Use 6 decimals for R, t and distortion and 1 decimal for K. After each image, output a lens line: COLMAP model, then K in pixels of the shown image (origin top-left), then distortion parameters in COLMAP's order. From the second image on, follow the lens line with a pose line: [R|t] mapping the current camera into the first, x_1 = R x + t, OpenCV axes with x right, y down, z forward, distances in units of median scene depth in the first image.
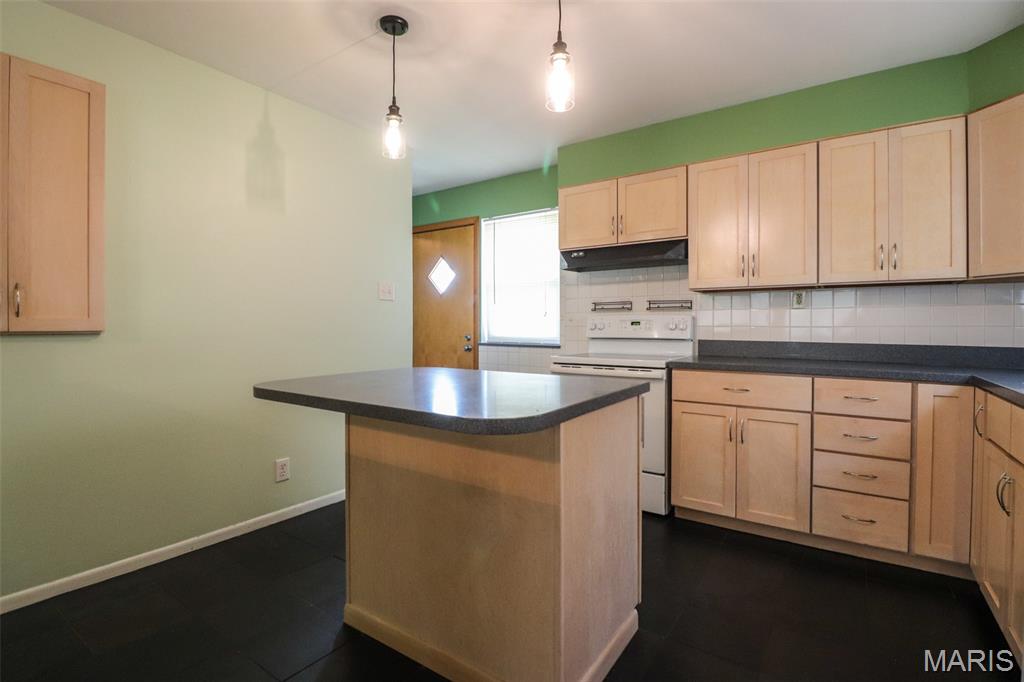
lens RADIAL K [[474.8, 0, 512.0], [0, 474.8, 331.3], [0, 0, 1]] dist [-0.000878, -0.015876]
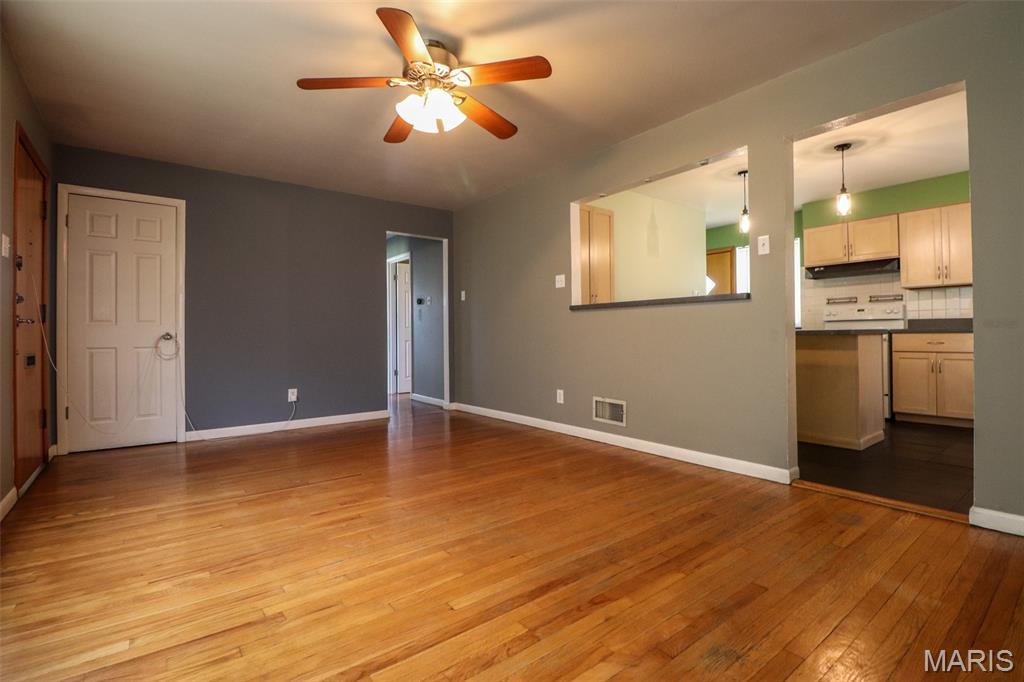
lens RADIAL K [[474.8, 0, 512.0], [0, 474.8, 331.3], [0, 0, 1]] dist [-0.000878, -0.015876]
pose [[0.954006, -0.013405, -0.299487, -0.424513], [0.007582, 0.999759, -0.020597, 0.085225], [0.299691, 0.017379, 0.953878, -0.954221]]
